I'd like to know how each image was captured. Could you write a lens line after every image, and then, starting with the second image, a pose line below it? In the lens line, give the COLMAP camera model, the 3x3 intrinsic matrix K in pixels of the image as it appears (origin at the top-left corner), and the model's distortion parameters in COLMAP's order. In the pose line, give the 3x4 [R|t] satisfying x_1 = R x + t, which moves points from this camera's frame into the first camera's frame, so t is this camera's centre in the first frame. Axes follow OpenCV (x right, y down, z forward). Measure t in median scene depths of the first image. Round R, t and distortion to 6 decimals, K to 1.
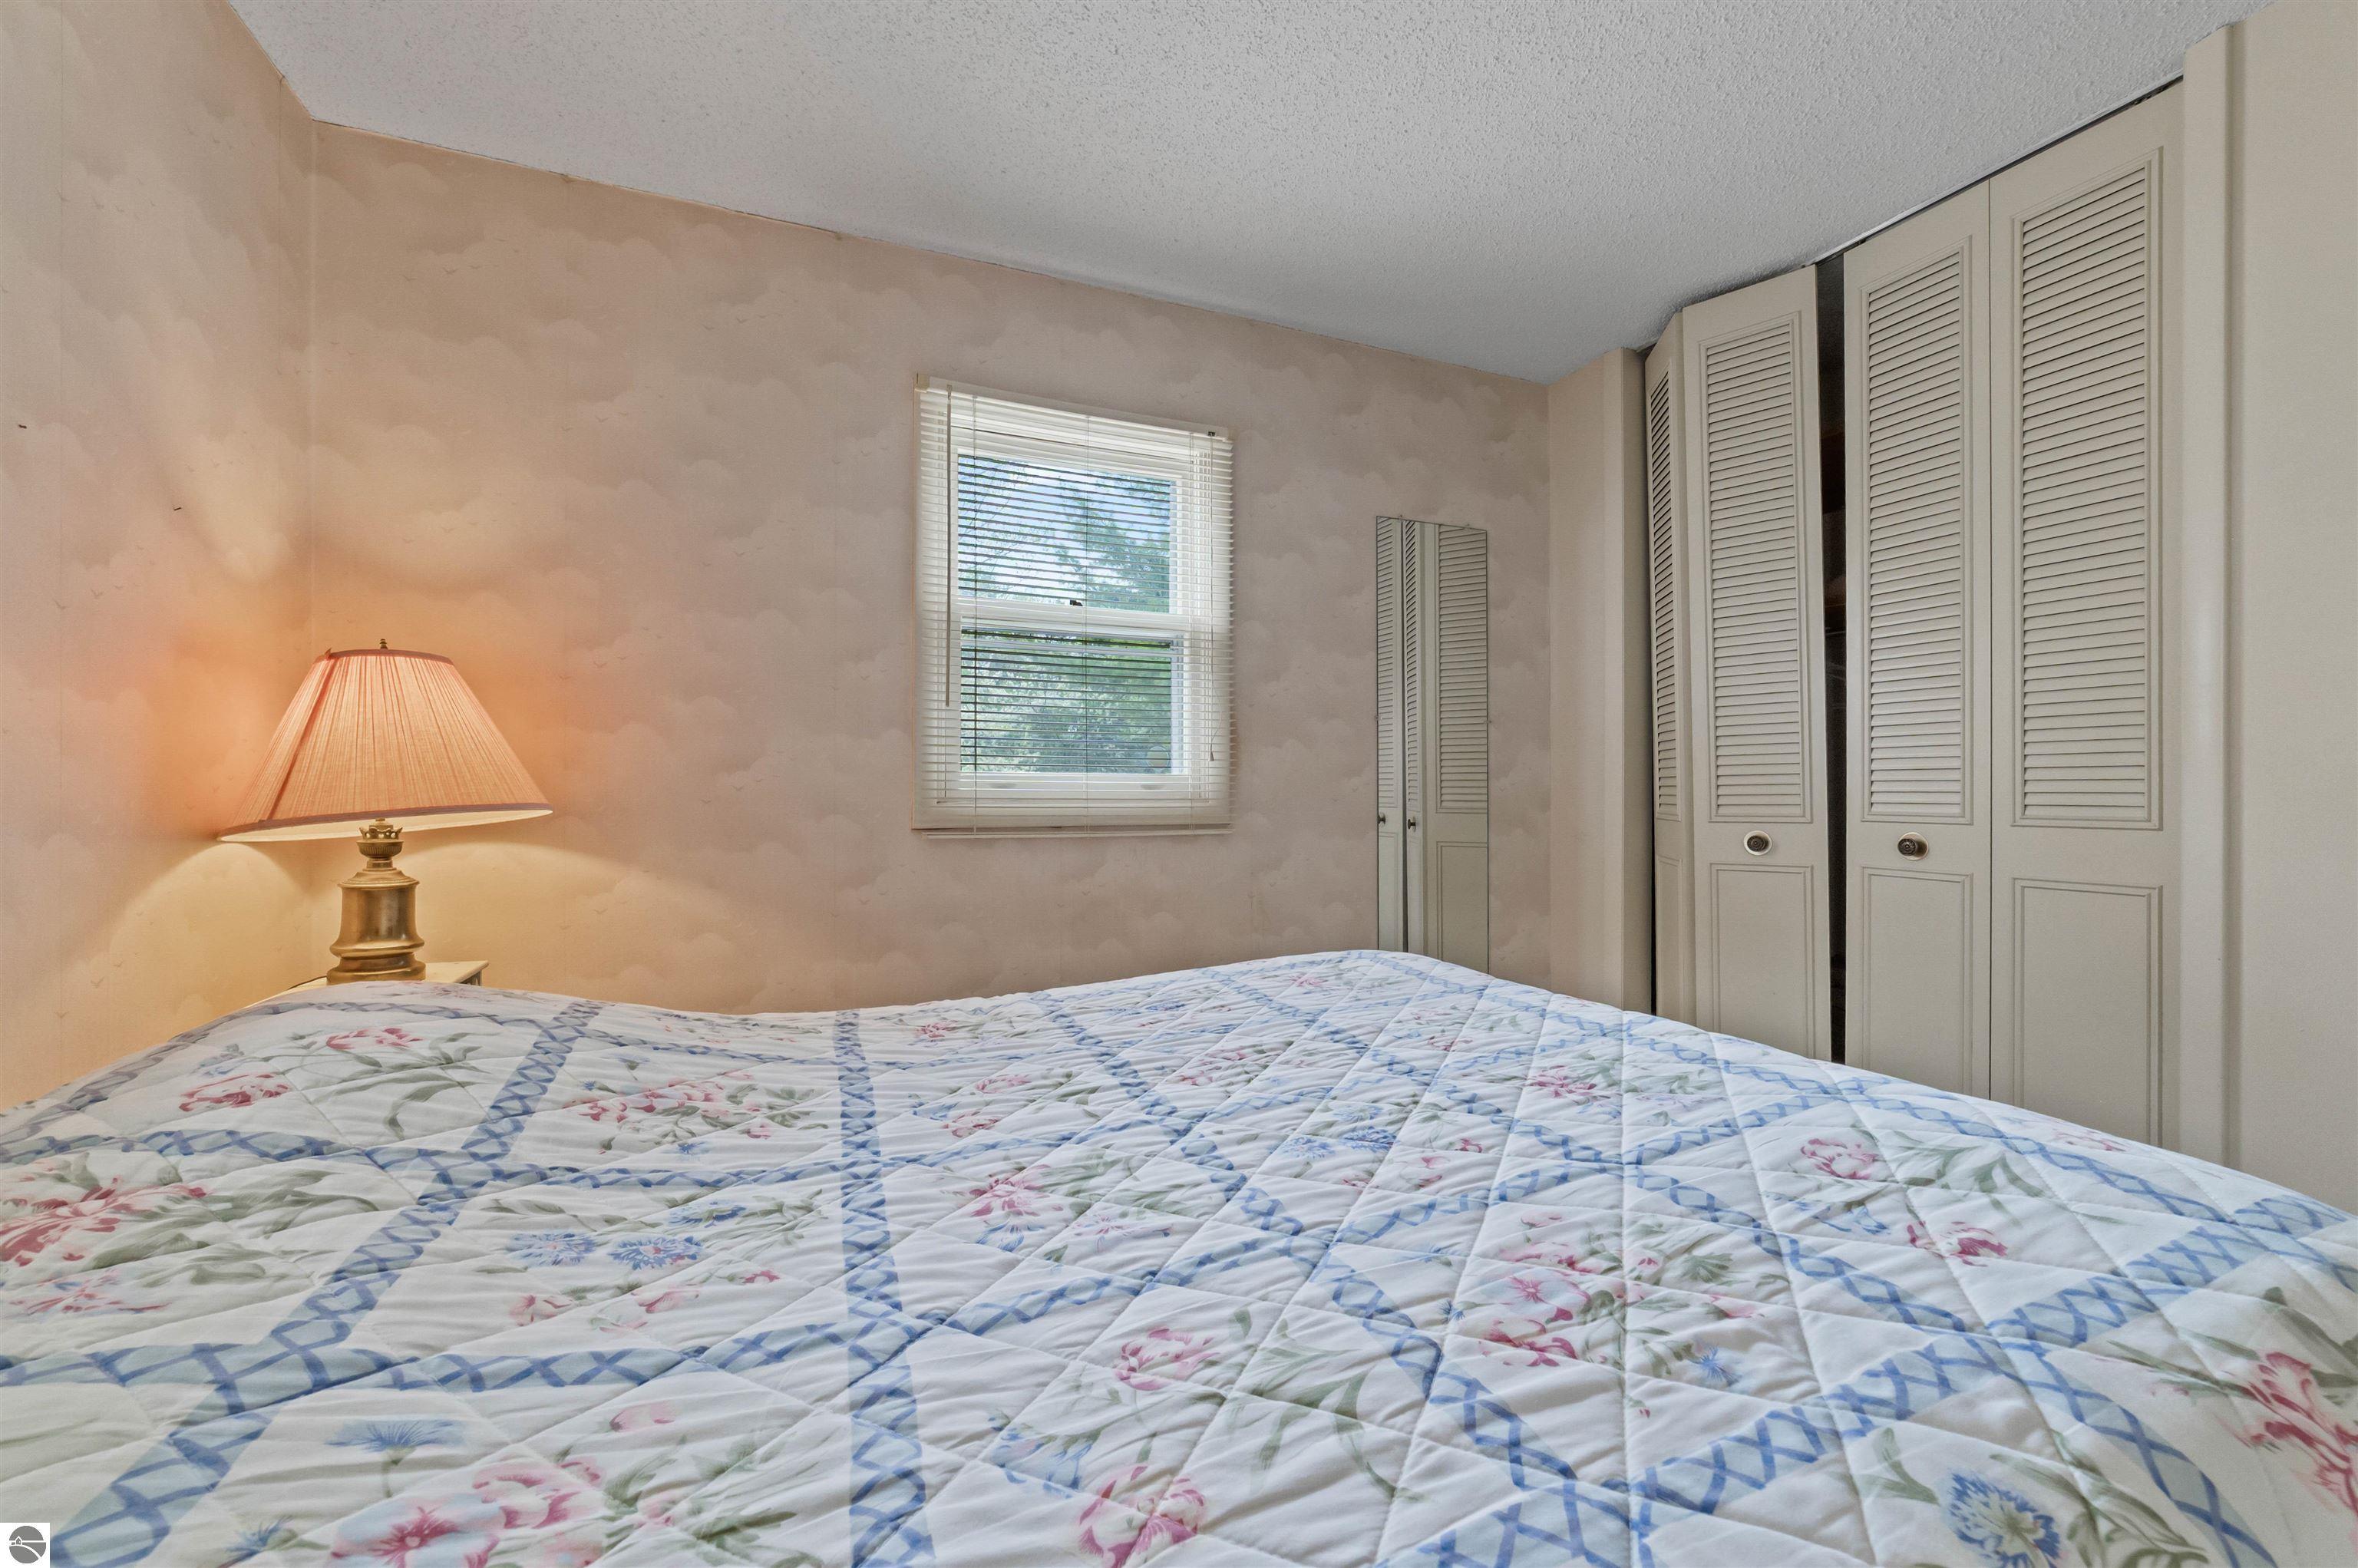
lens RADIAL K [[908.4, 0, 1179.0], [0, 908.4, 784.0], [0, 0, 1]] dist [-0.021735, 0.006818]
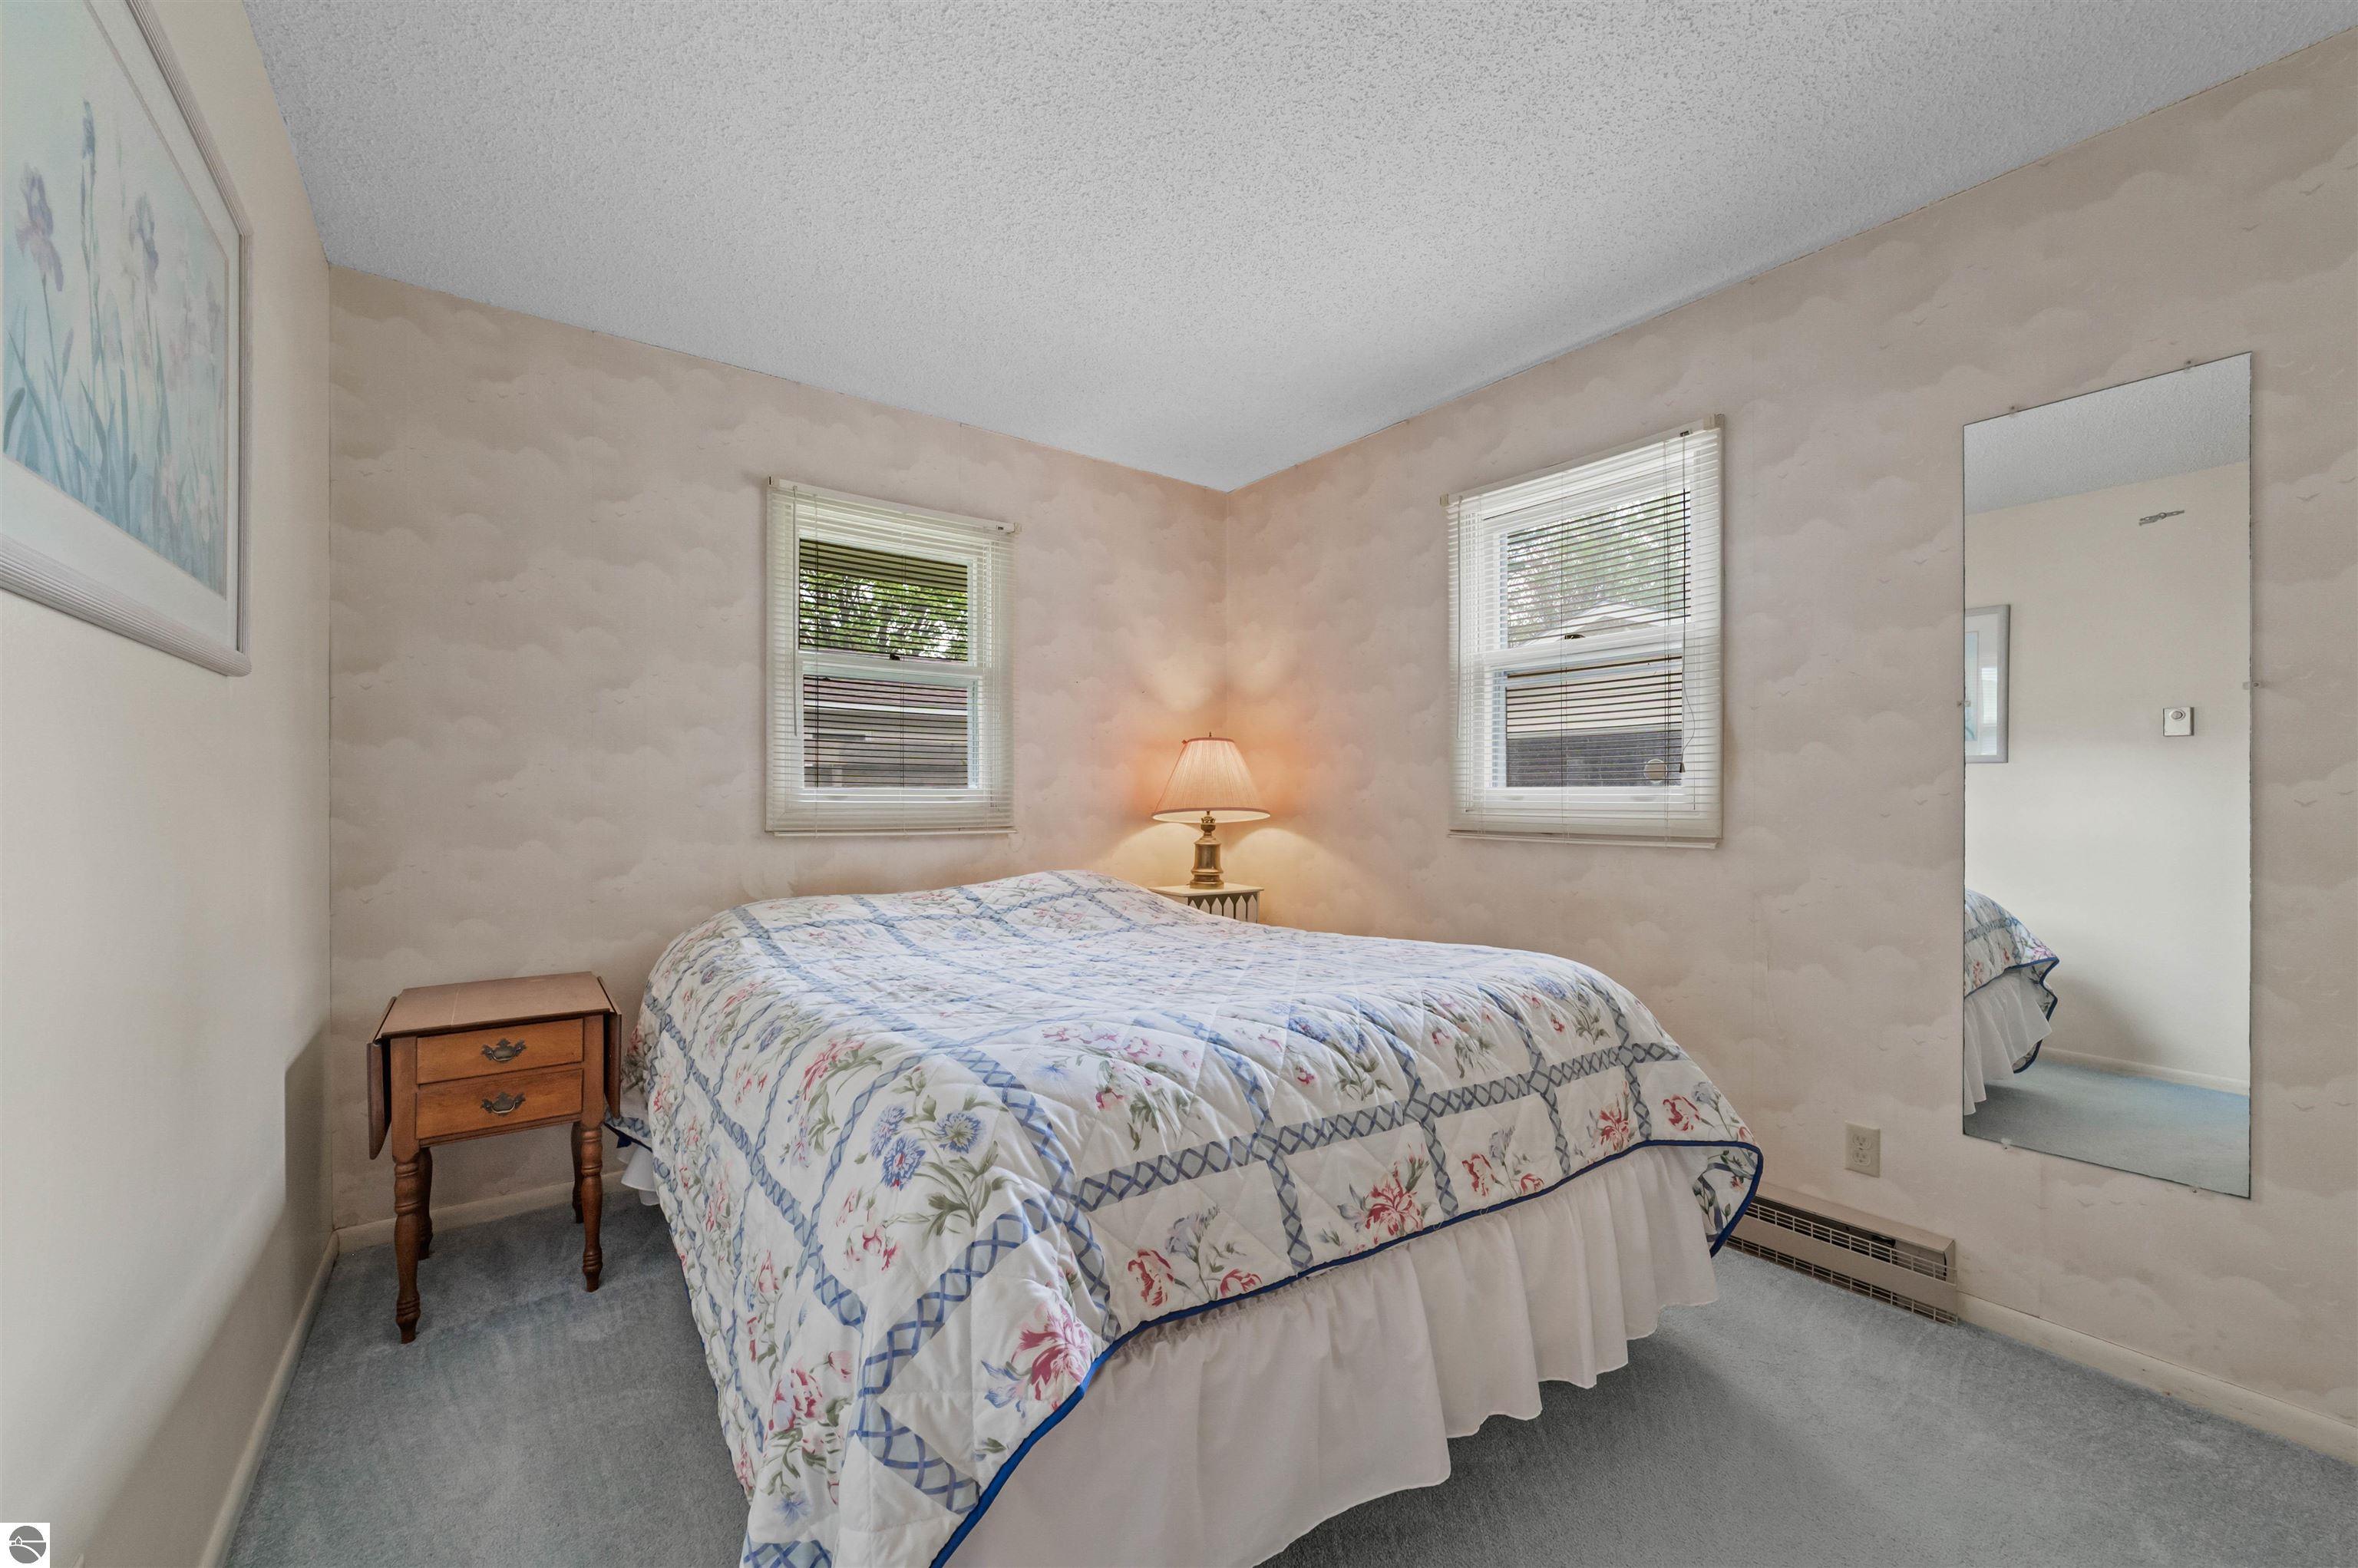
lens RADIAL K [[908.4, 0, 1179.0], [0, 908.4, 784.0], [0, 0, 1]] dist [-0.021735, 0.006818]
pose [[0.258083, -0.017263, -0.965968, 0.941628], [0.002566, 0.999849, -0.017183, 0.002743], [0.966119, 0.001957, 0.258088, 0.266210]]
